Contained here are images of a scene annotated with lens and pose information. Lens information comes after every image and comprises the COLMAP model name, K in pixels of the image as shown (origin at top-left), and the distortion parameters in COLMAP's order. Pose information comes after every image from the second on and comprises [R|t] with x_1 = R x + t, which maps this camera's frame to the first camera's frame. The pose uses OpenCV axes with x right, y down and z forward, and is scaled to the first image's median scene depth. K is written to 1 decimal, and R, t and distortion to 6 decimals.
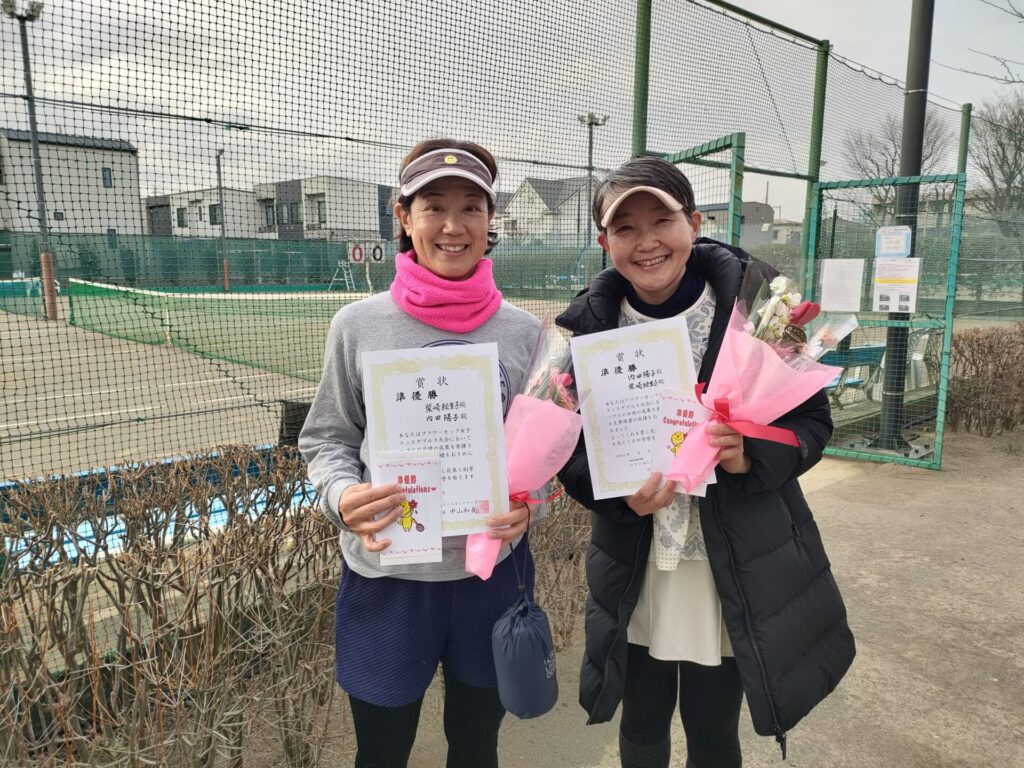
lens RADIAL K [[747.2, 0, 512.0], [0, 747.2, 384.0], [0, 0, 1]] dist [0.074190, -0.082202]
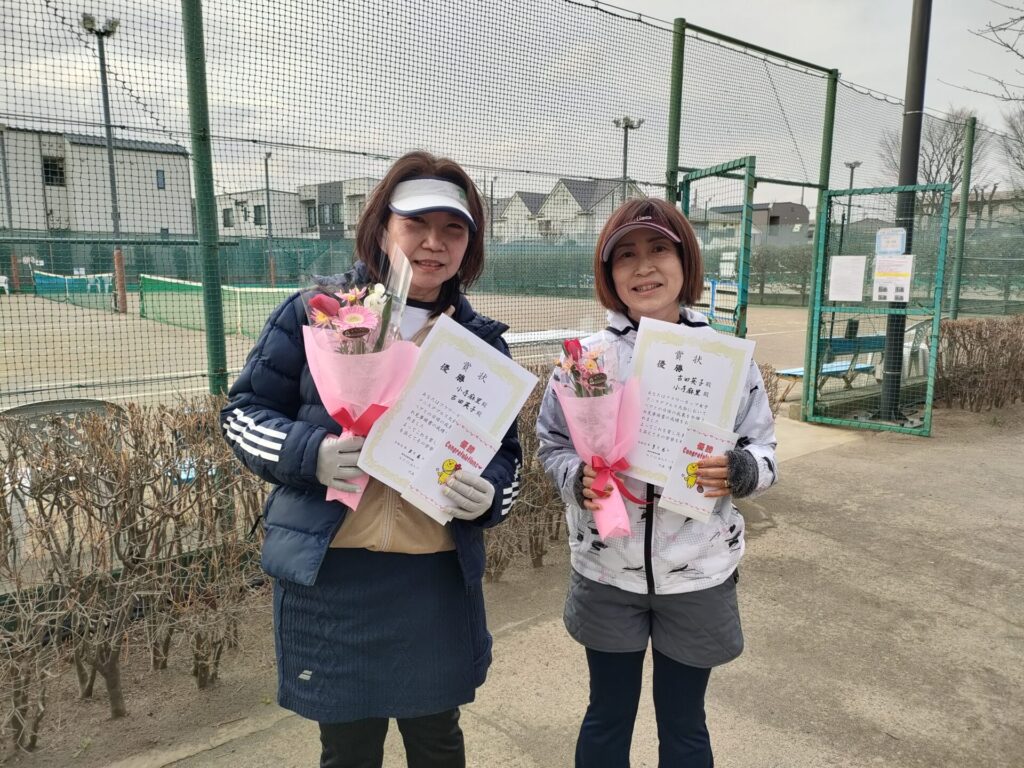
lens RADIAL K [[749.5, 0, 513.1], [0, 749.5, 386.0], [0, 0, 1]] dist [0.067700, -0.068657]
pose [[0.999197, 0.009850, -0.038836, -0.037840], [-0.009780, 0.999950, 0.001992, 0.045798], [0.038853, -0.001610, 0.999244, -0.228802]]
